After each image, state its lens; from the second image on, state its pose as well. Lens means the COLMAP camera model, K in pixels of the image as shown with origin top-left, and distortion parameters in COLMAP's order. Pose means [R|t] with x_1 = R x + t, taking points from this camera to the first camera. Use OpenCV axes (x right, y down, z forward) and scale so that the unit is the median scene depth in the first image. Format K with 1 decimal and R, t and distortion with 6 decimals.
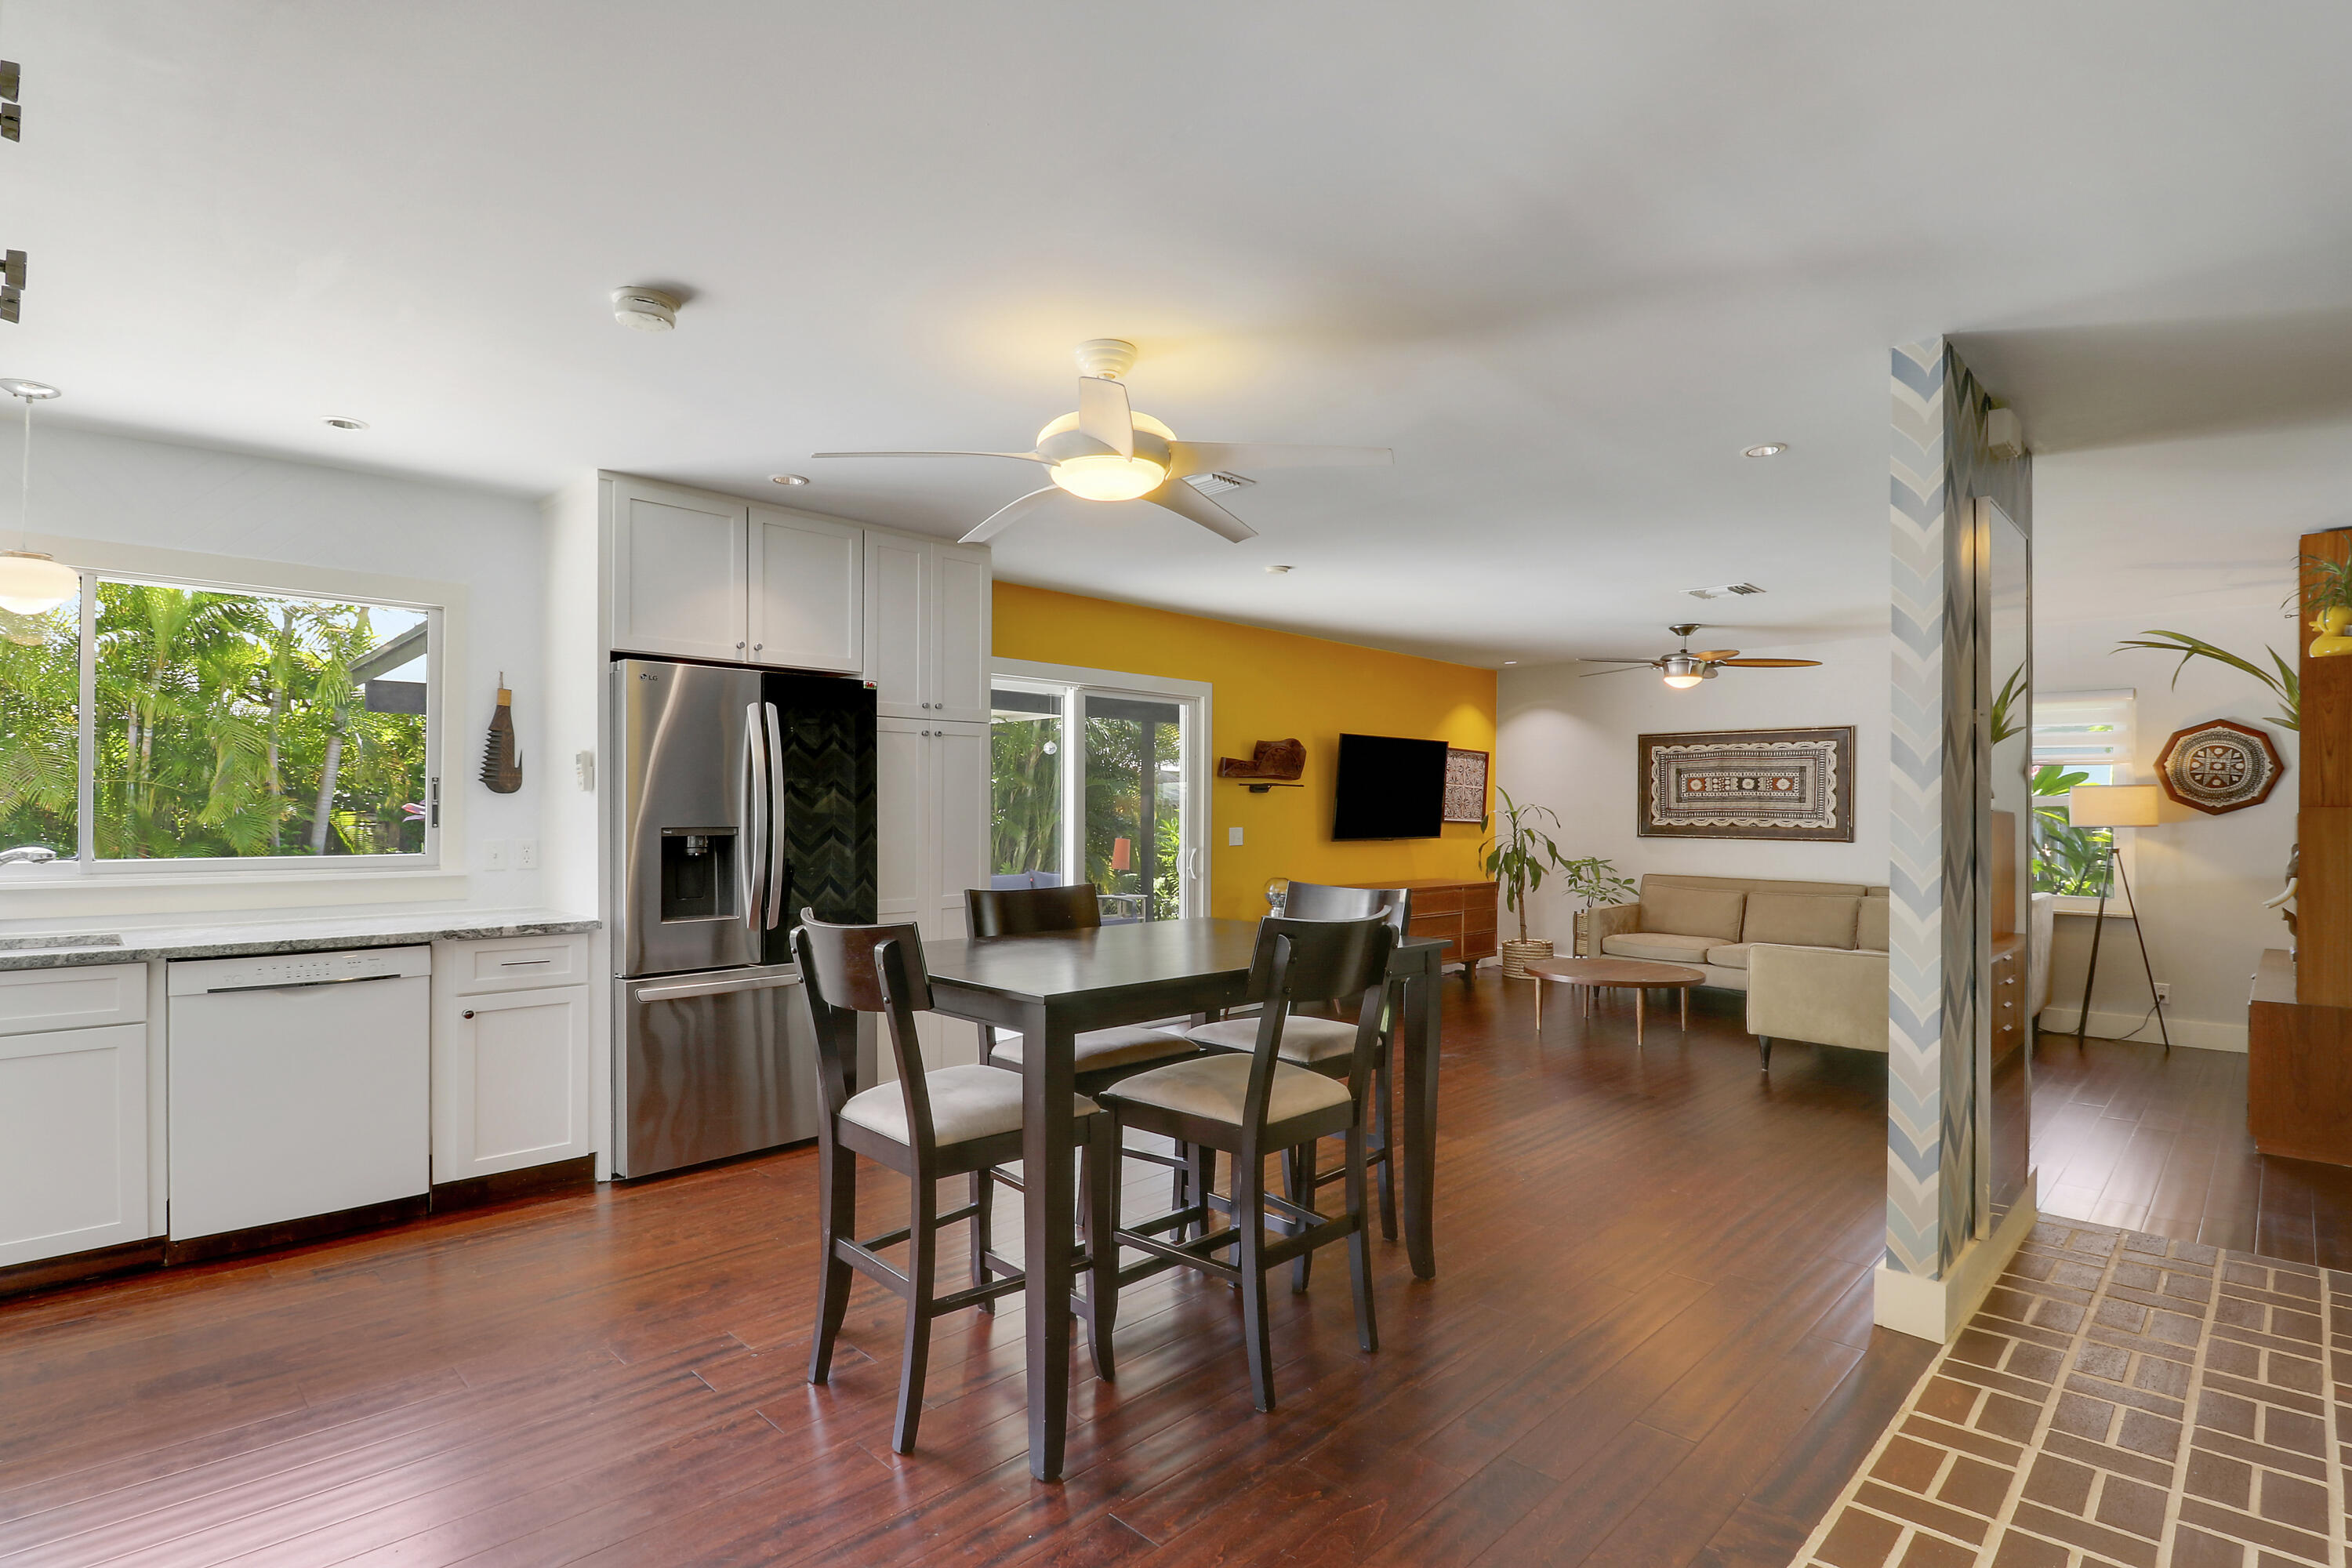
lens RADIAL K [[1101.1, 0, 1183.9], [0, 1101.1, 804.6], [0, 0, 1]] dist [0.020086, -0.004989]
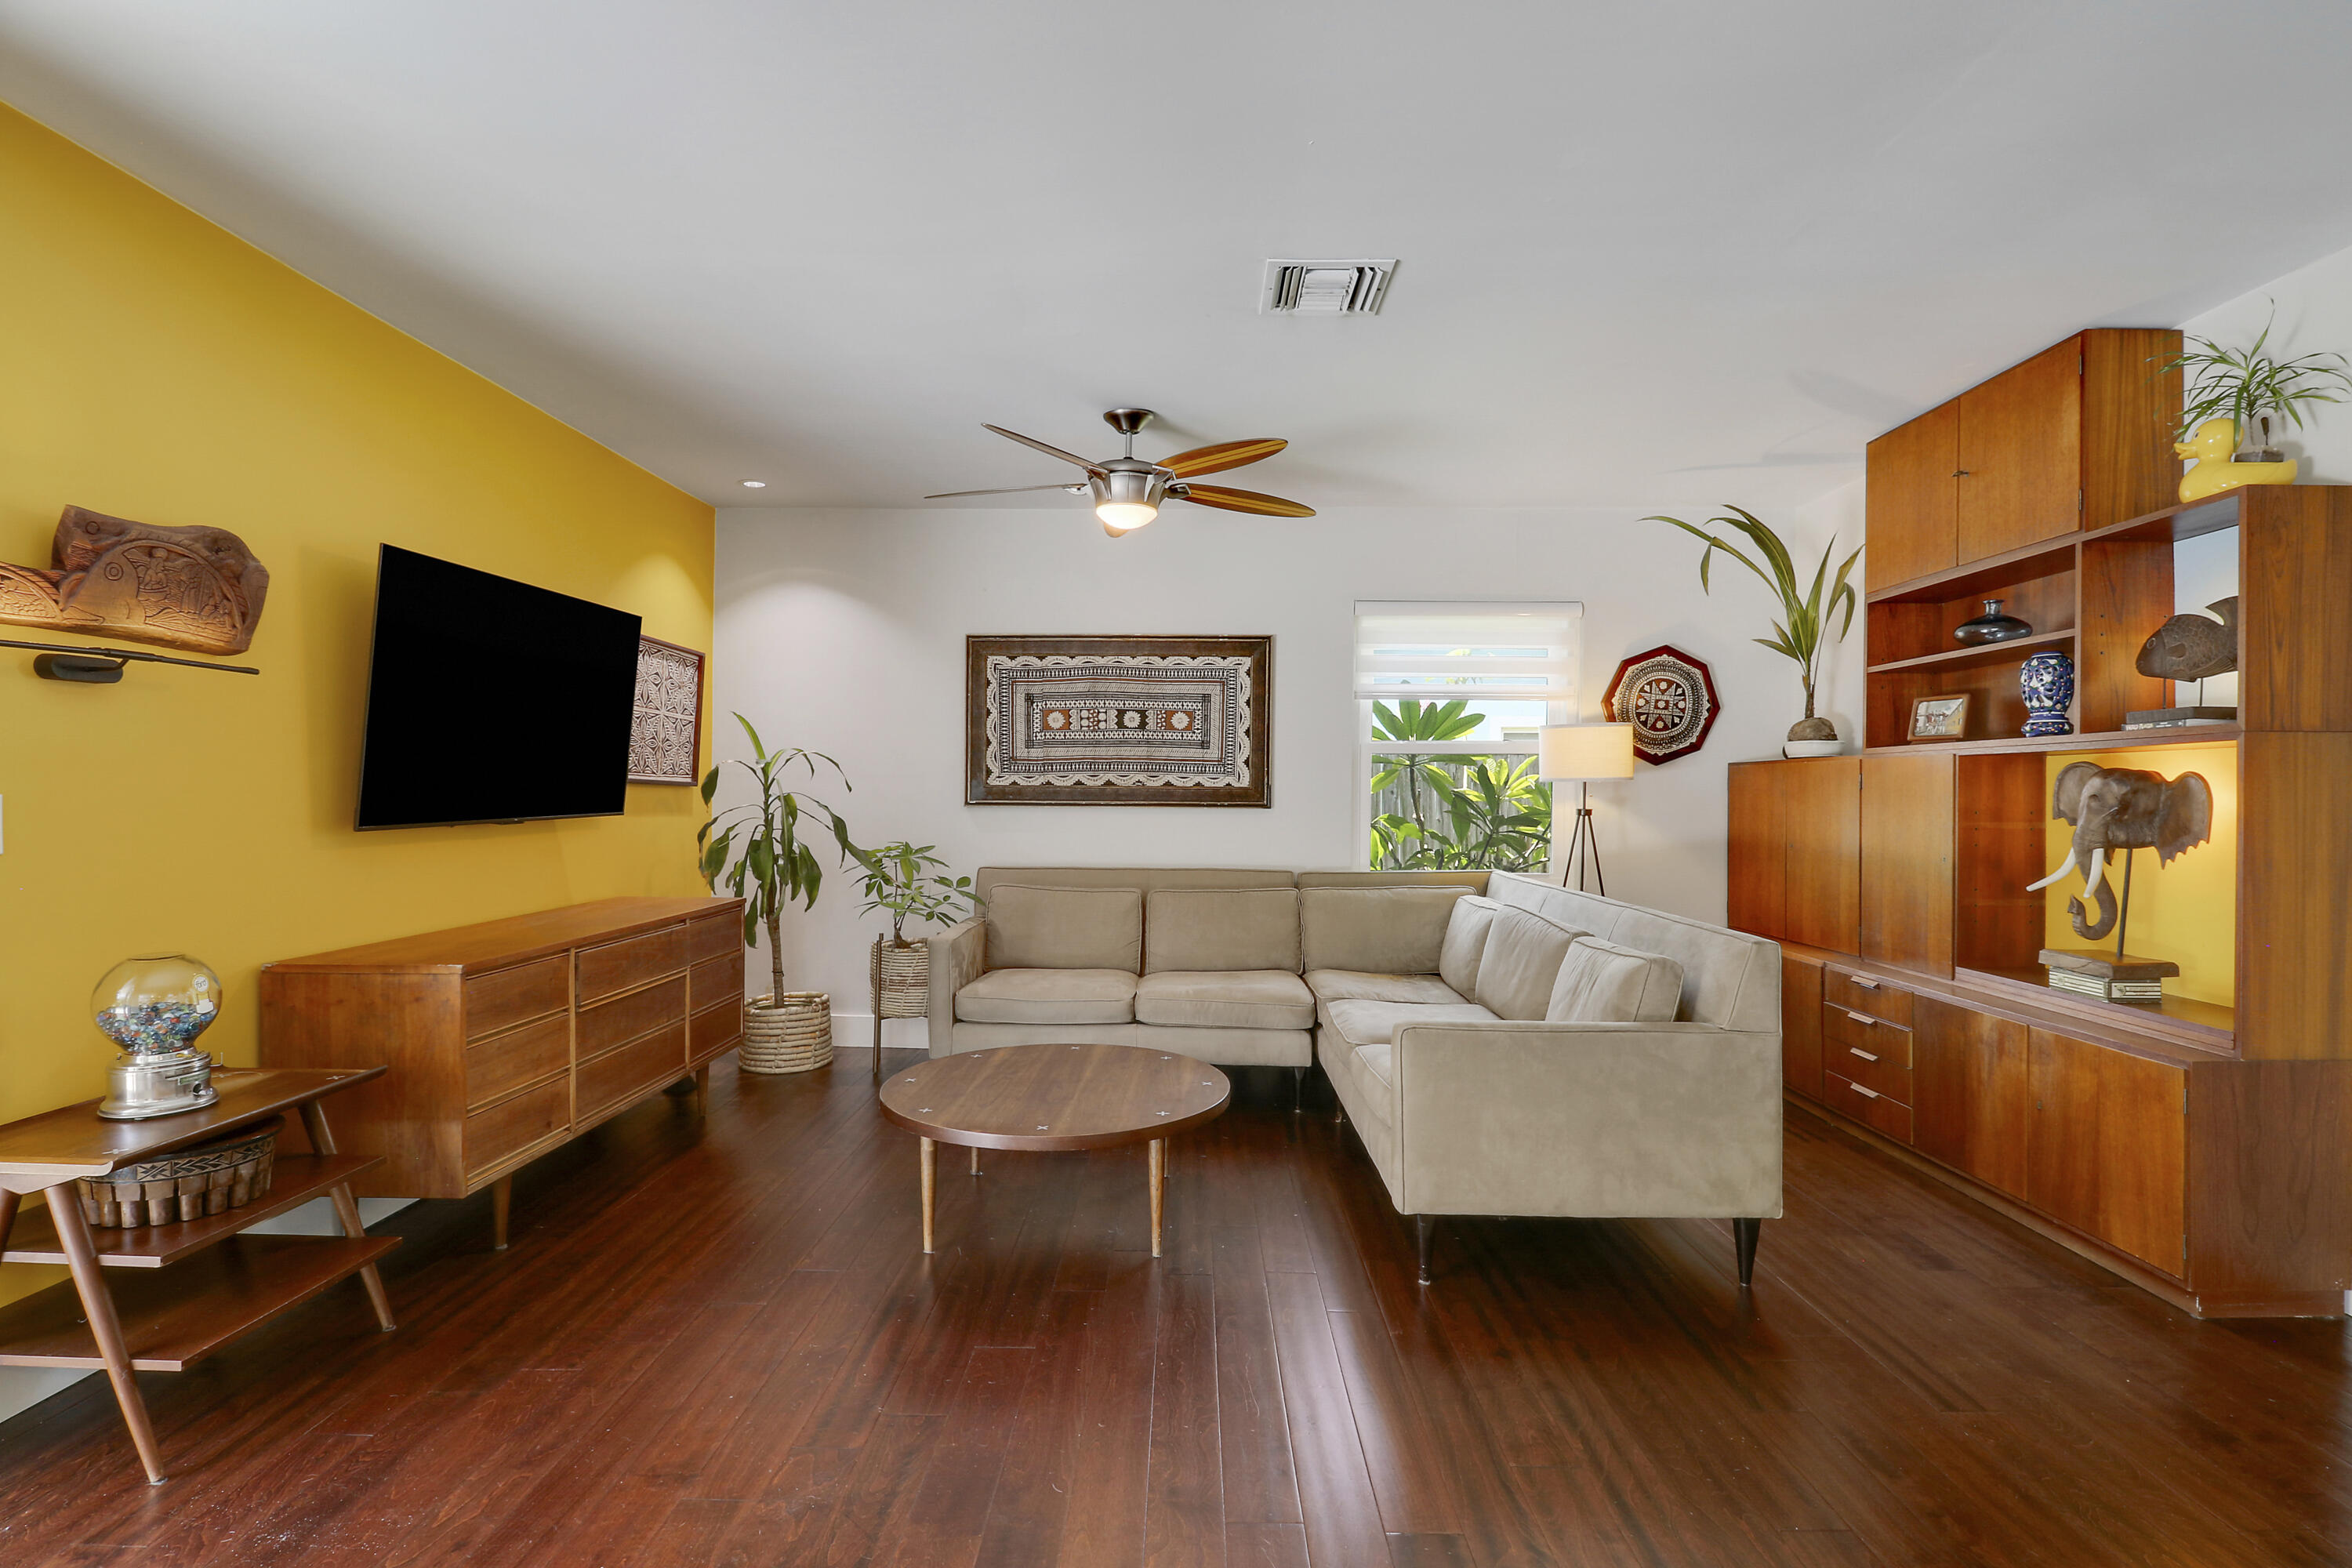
lens RADIAL K [[1100.9, 0, 1182.5], [0, 1100.9, 785.6], [0, 0, 1]] dist [0.003497, -0.010644]
pose [[0.720584, -0.005289, 0.693348, 0.082768], [-0.000901, 0.999963, 0.008565, 0.015222], [-0.693367, -0.006796, 0.720552, 0.527753]]
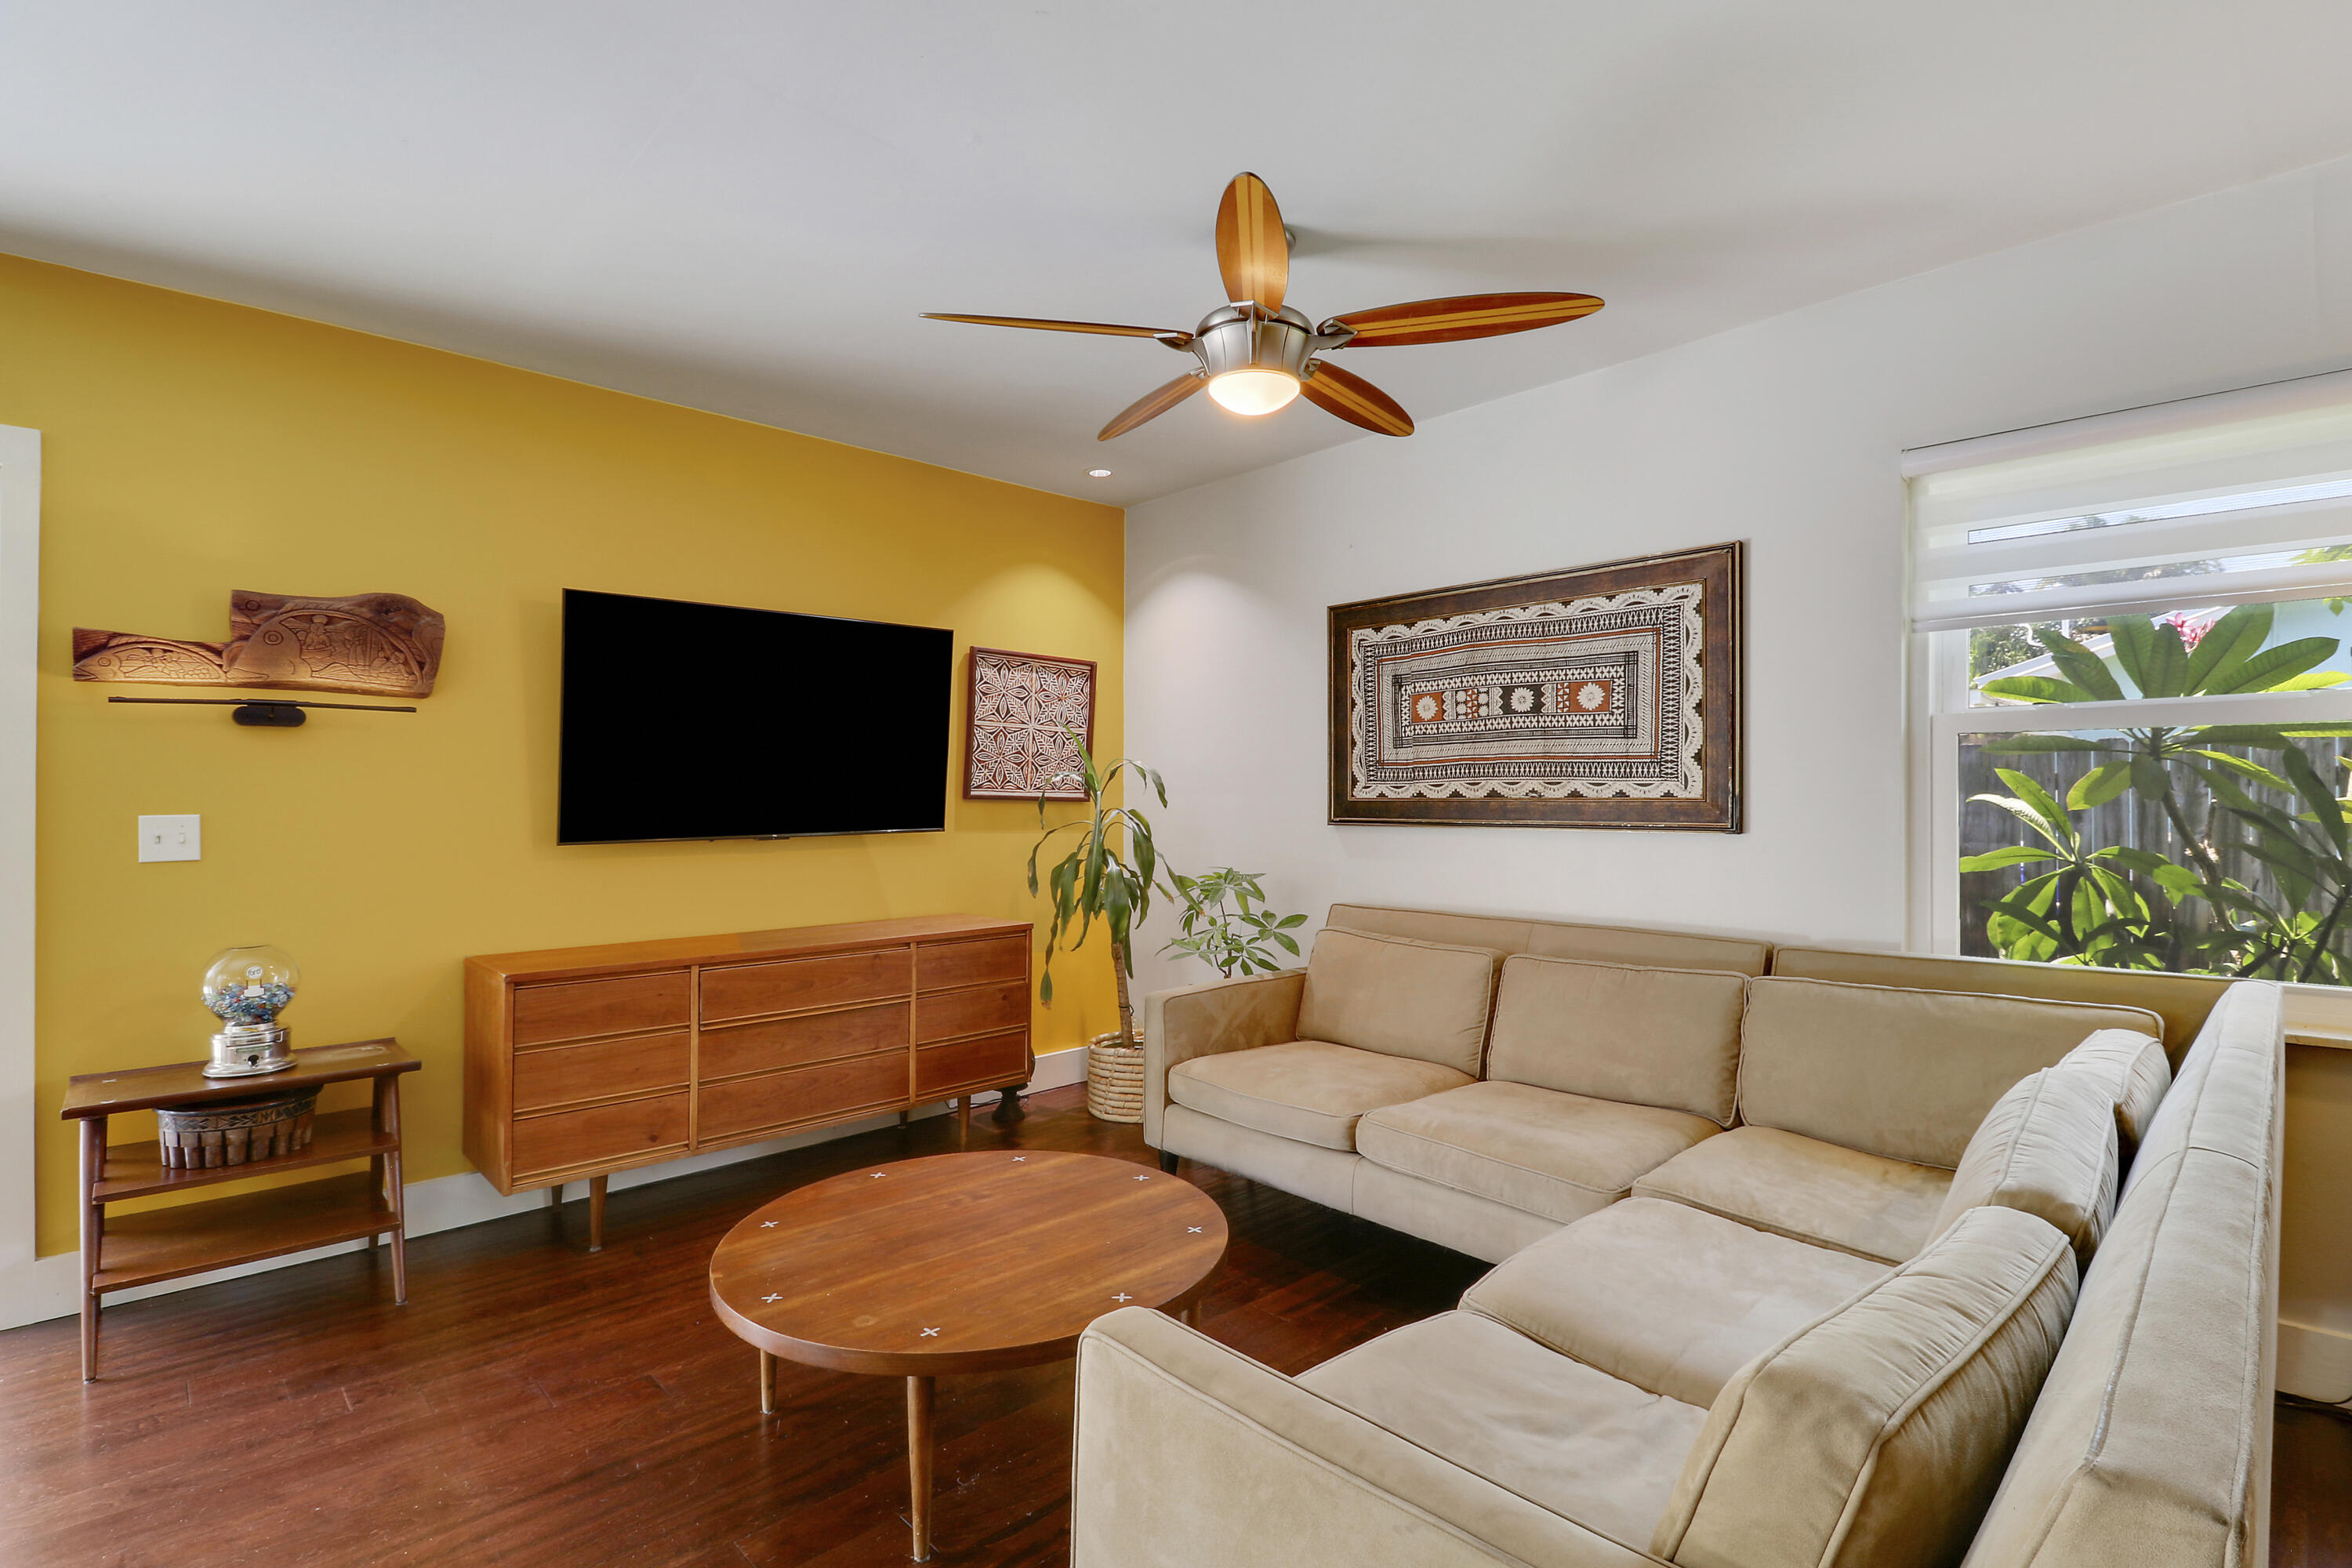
lens RADIAL K [[1100.9, 0, 1195.5], [0, 1100.9, 797.6], [0, 0, 1]] dist [0.003497, -0.010644]
pose [[0.999526, -0.013050, -0.027890, 0.404491], [0.013158, 0.999907, 0.003675, 0.017624], [0.027840, -0.004040, 0.999604, 0.574700]]
